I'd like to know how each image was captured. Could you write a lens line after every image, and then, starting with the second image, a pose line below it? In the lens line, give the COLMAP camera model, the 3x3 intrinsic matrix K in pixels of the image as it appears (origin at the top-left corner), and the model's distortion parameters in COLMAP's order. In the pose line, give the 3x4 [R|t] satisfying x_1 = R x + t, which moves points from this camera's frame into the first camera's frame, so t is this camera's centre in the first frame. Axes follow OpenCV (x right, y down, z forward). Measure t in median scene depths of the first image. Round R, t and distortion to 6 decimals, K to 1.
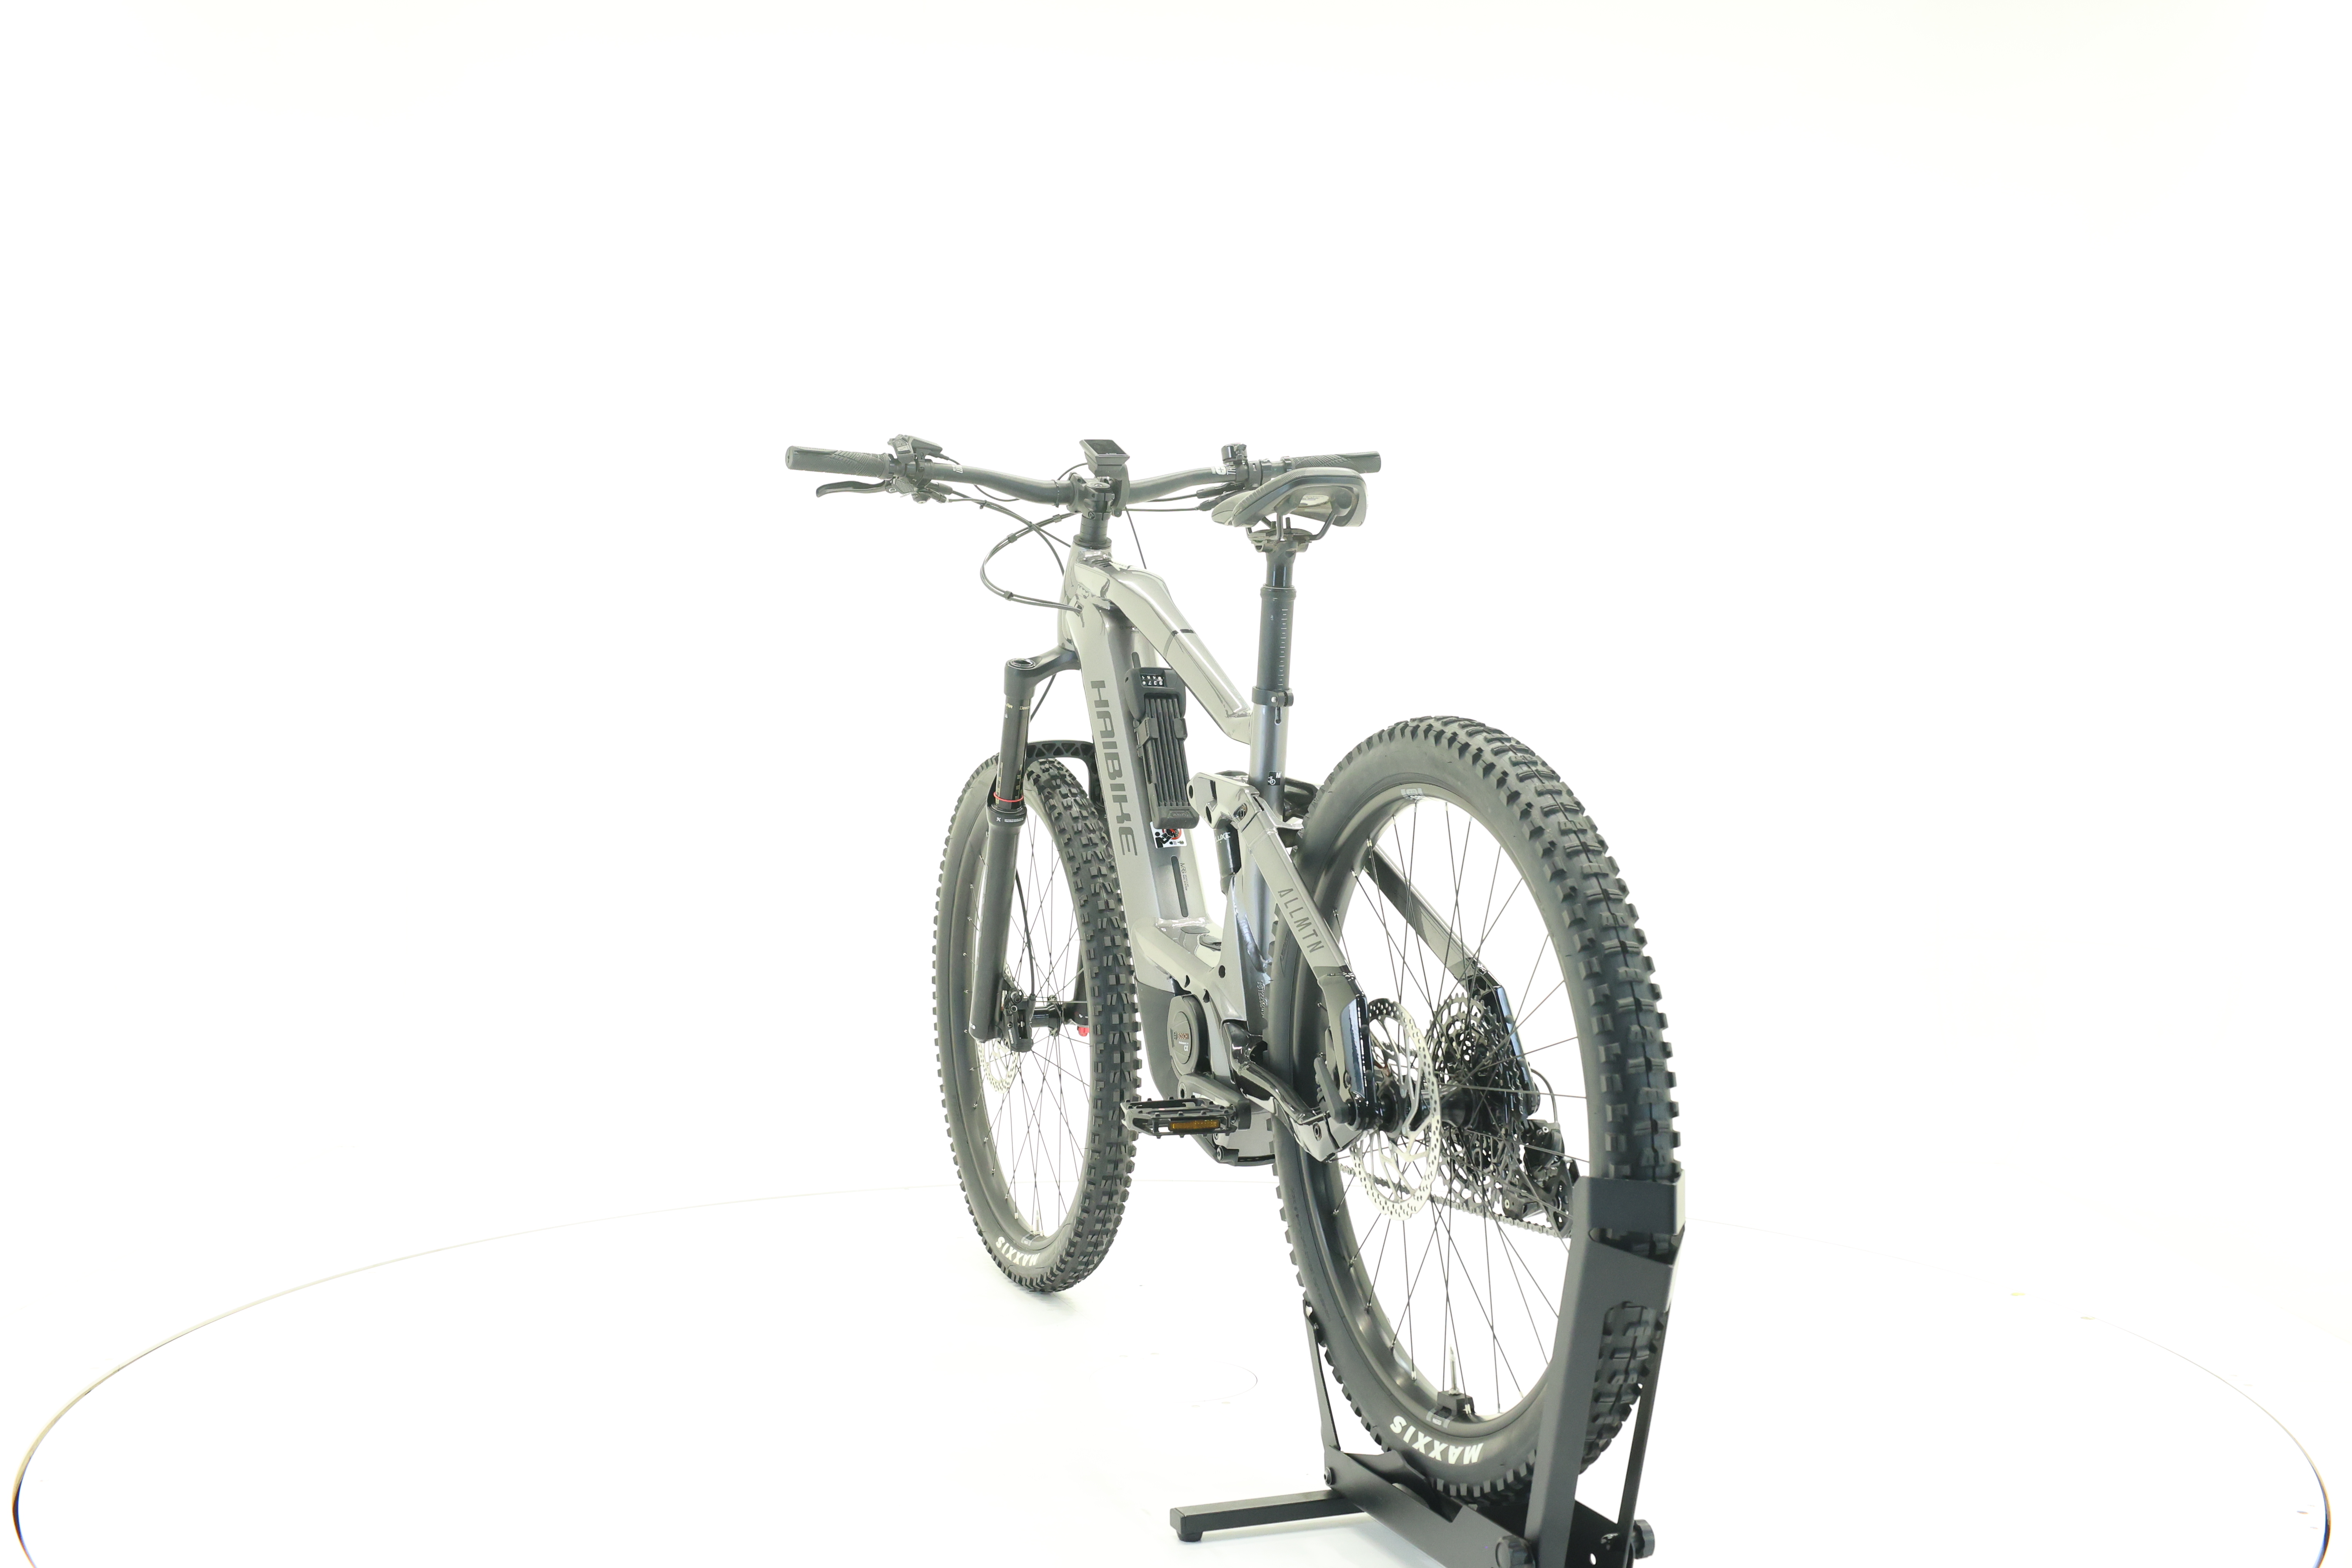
lens RADIAL K [[2504.5, 0, 1162.7], [0, 2504.5, 773.9], [0, 0, 1]] dist [-0.008716, 0.000000]
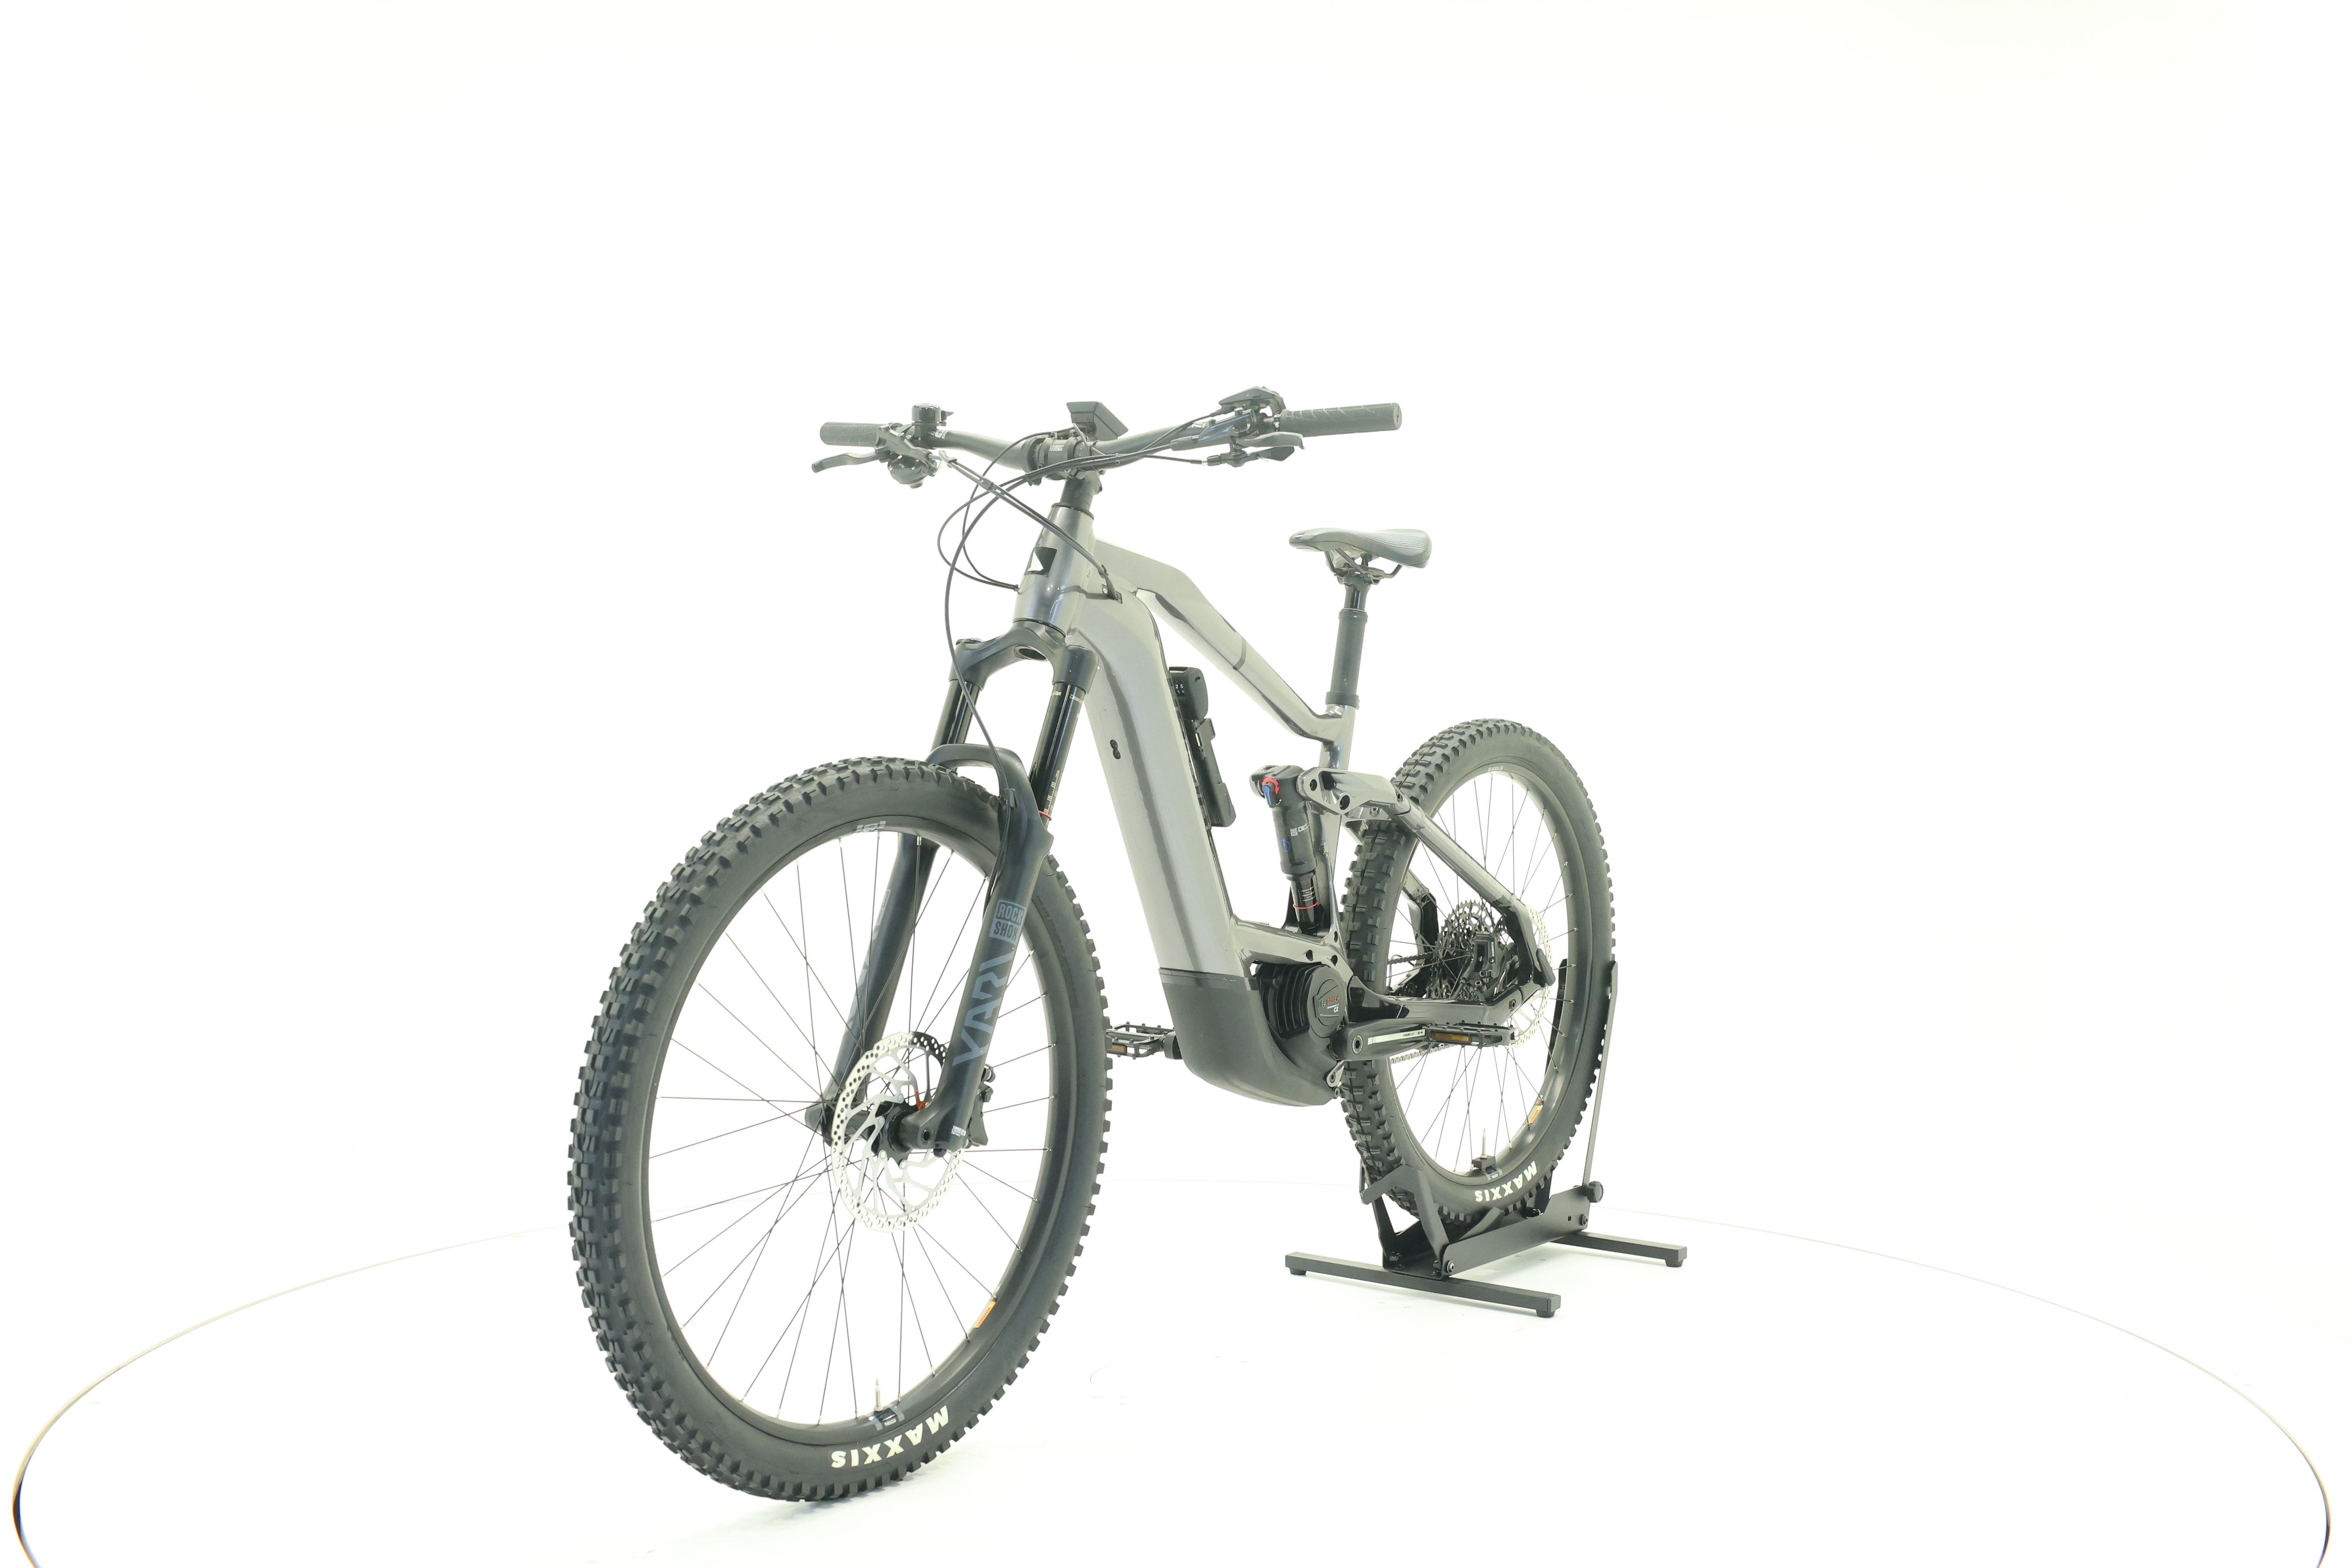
lens RADIAL K [[2504.5, 0, 1176.8], [0, 2504.5, 773.8], [0, 0, 1]] dist [-0.008716, 0.000000]
pose [[-0.530976, -0.027661, 0.846935, -0.828907], [0.008010, 0.999259, 0.037657, -0.037024], [-0.847349, 0.026779, -0.530361, 1.509189]]
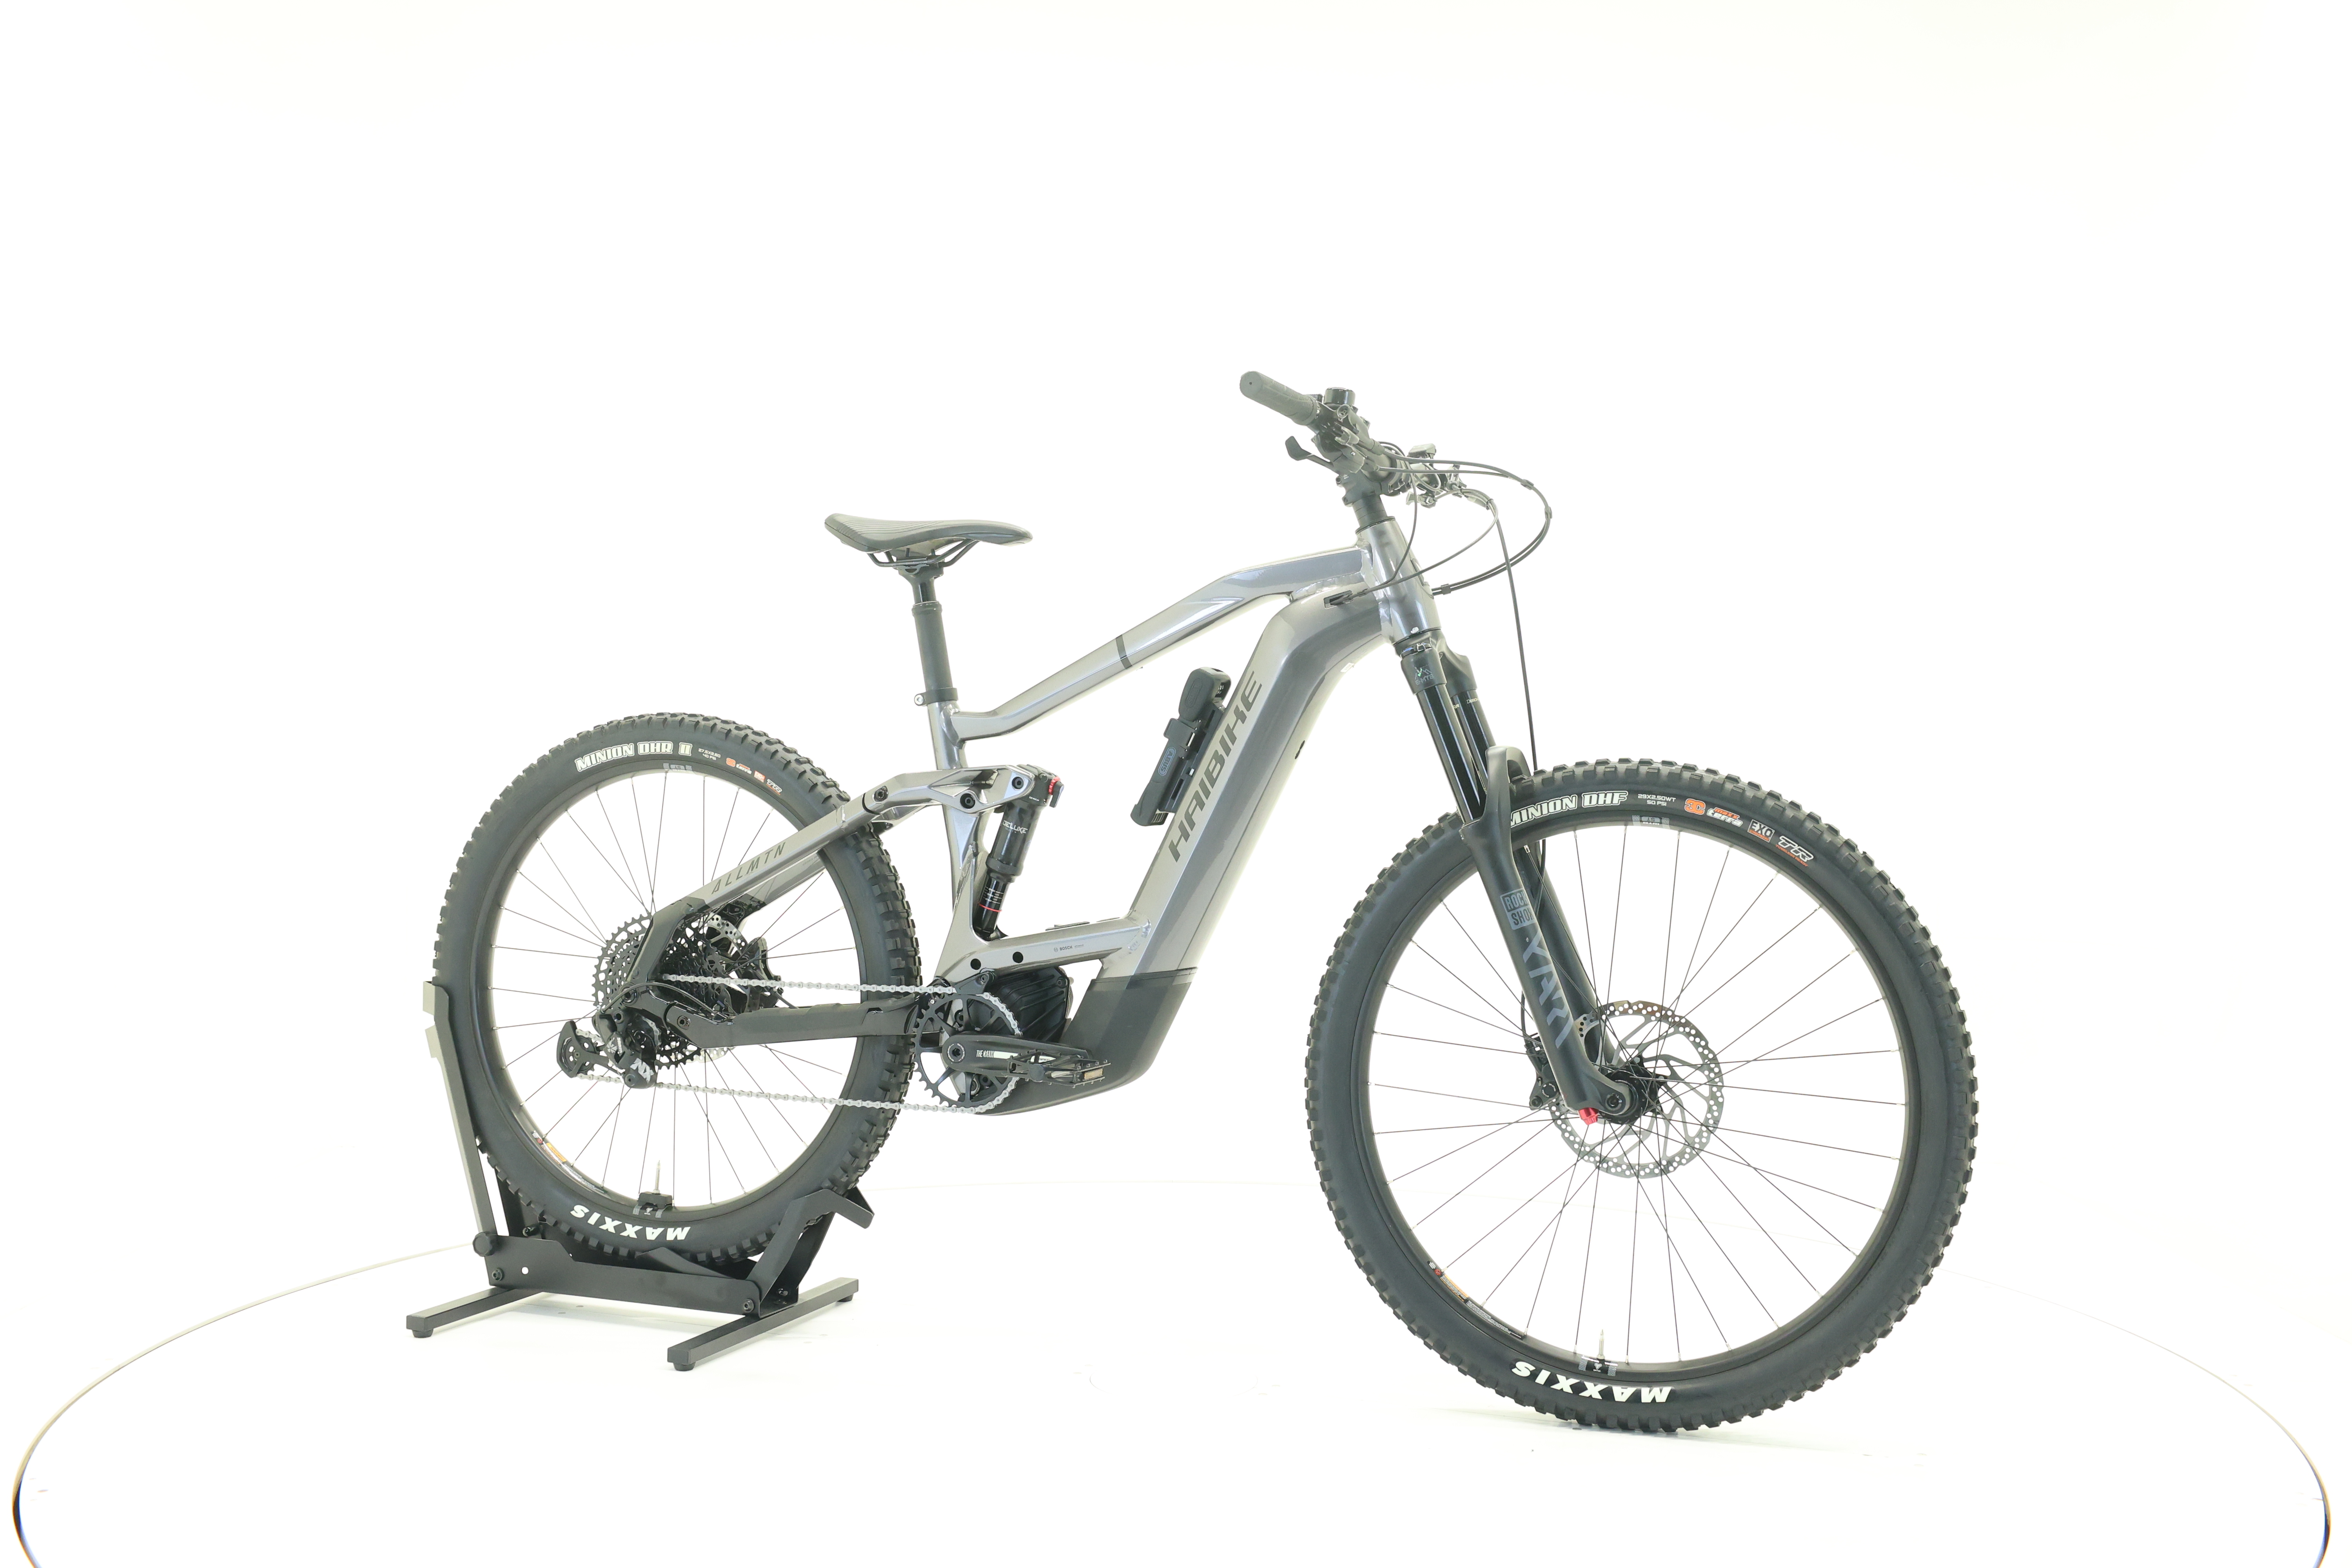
lens RADIAL K [[2504.5, 0, 1175.6], [0, 2504.5, 795.2], [0, 0, 1]] dist [-0.008716, 0.000000]
pose [[-0.679476, 0.010270, -0.733626, 0.729538], [-0.026638, 0.998898, 0.038655, -0.030092], [0.733214, 0.045807, -0.678453, 1.656419]]
